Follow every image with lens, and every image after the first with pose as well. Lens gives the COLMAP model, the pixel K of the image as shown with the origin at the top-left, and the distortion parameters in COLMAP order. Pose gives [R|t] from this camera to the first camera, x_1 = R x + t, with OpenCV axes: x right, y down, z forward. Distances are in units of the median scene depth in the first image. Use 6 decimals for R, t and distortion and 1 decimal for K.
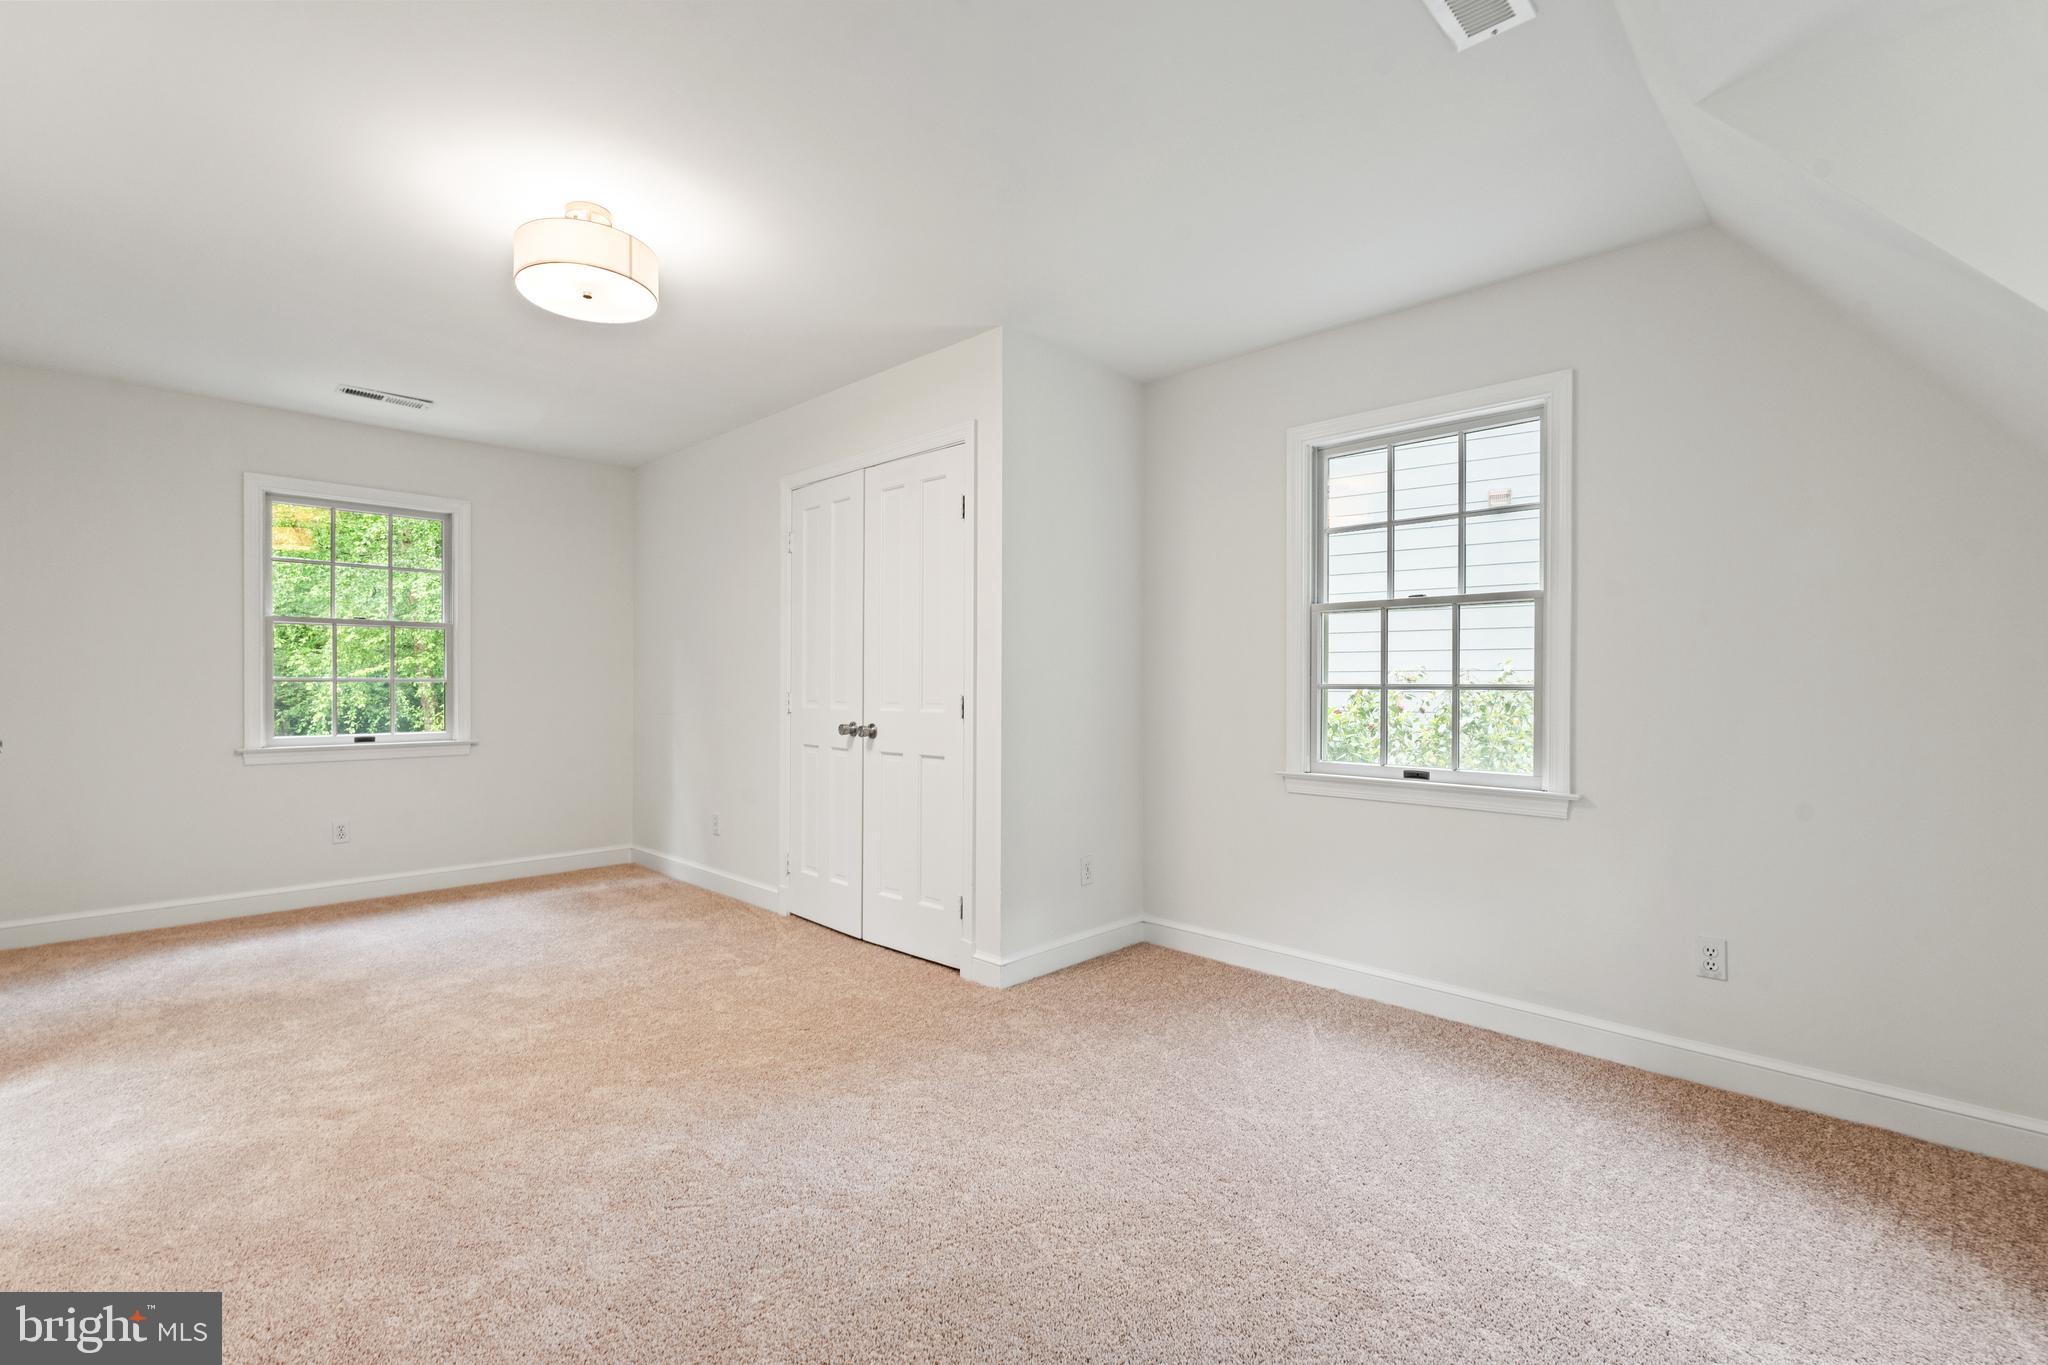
lens RADIAL K [[900.4, 0, 1016.4], [0, 900.4, 685.0], [0, 0, 1]] dist [-0.001654, 0.000199]
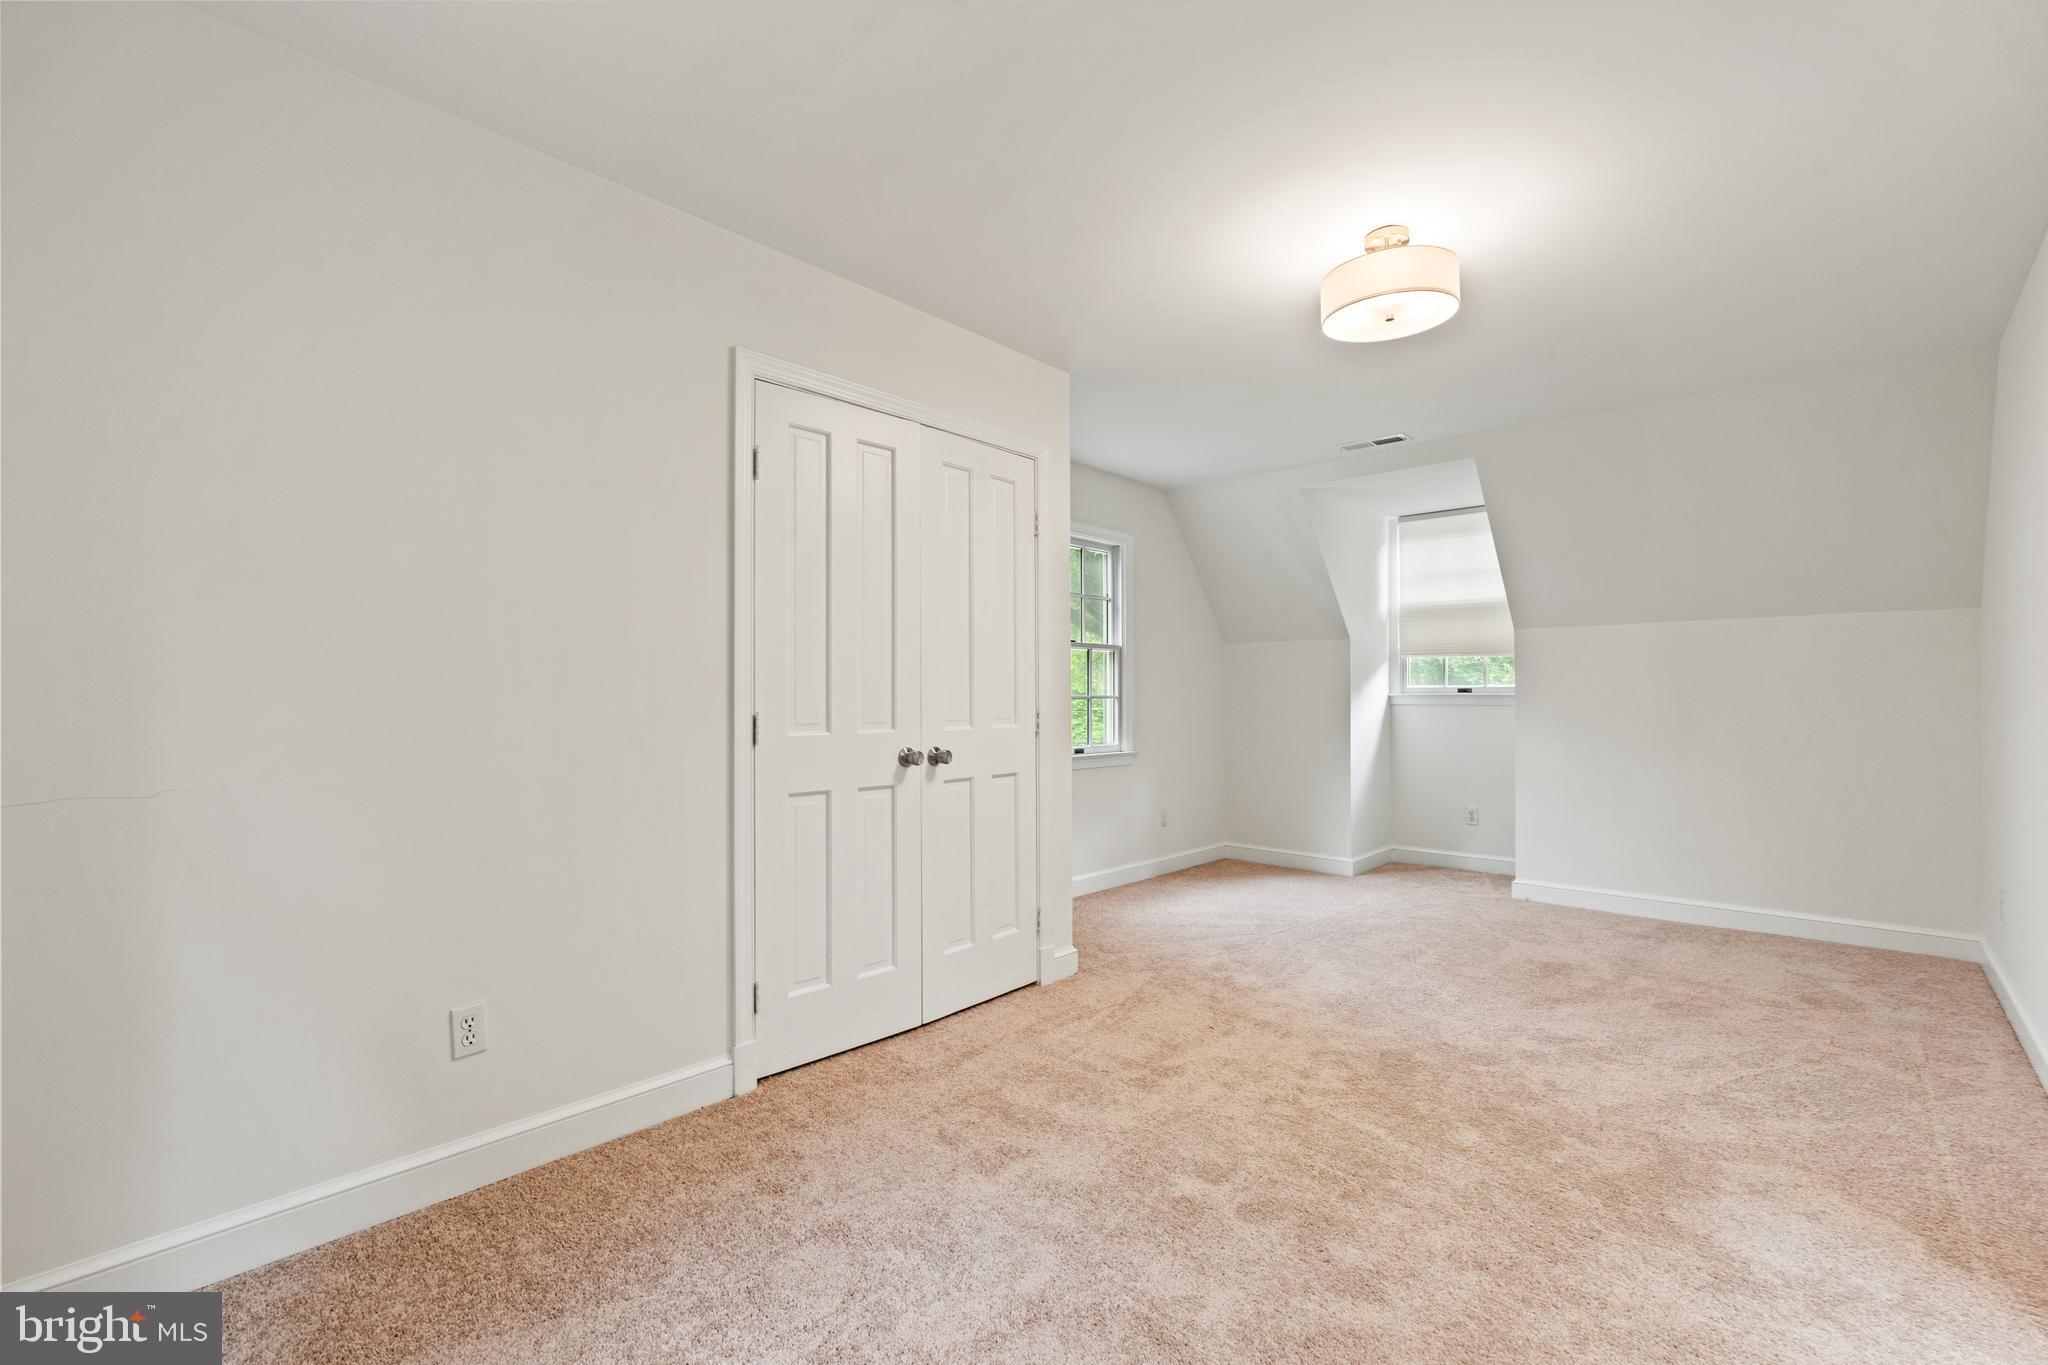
lens RADIAL K [[899.5, 0, 1019.4], [0, 899.5, 669.0], [0, 0, 1]] dist [-0.003968, -0.000340]
pose [[-0.024830, 0.020841, 0.999474, -1.055590], [-0.005846, 0.999763, -0.020992, -0.011555], [-0.999675, -0.006364, -0.024703, 1.029207]]
